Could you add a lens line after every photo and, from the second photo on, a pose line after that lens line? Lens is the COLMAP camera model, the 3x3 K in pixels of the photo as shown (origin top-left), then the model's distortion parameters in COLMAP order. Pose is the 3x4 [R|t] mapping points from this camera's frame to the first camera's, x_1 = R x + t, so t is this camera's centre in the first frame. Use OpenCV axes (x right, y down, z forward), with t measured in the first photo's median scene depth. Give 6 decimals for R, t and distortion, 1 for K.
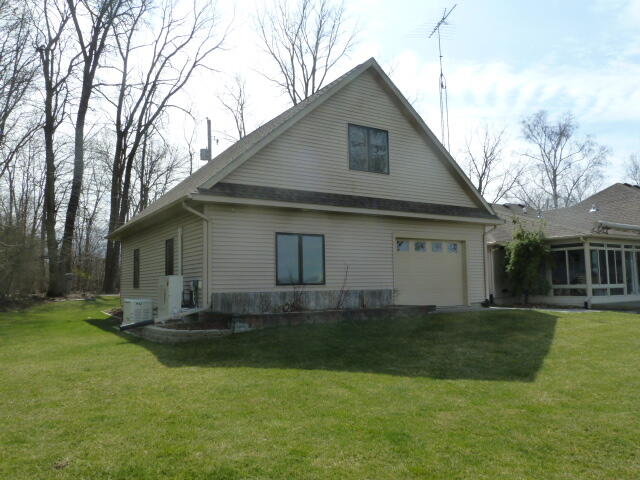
lens RADIAL K [[506.4, 0, 319.9], [0, 506.4, 239.3], [0, 0, 1]] dist [-0.006563, -0.000726]
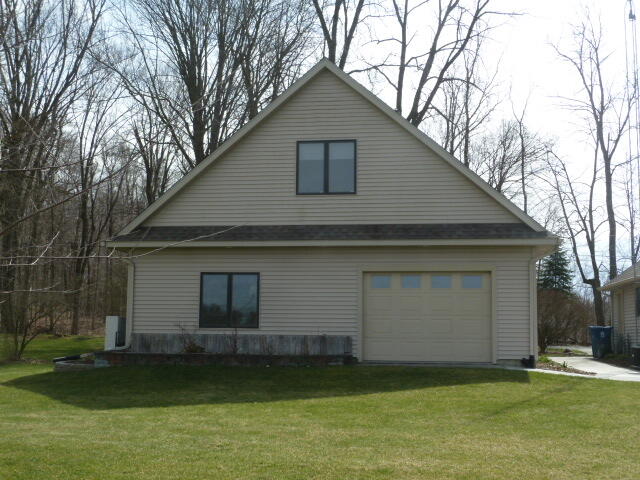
lens RADIAL K [[822.3, 0, 320.1], [0, 822.3, 240.6], [0, 0, 1]] dist [-0.046572, 0.000000]
pose [[0.784288, -0.048287, -0.618515, 0.999705], [0.034660, 0.998820, -0.034027, -0.012237], [0.619428, 0.005250, 0.785036, -0.080928]]
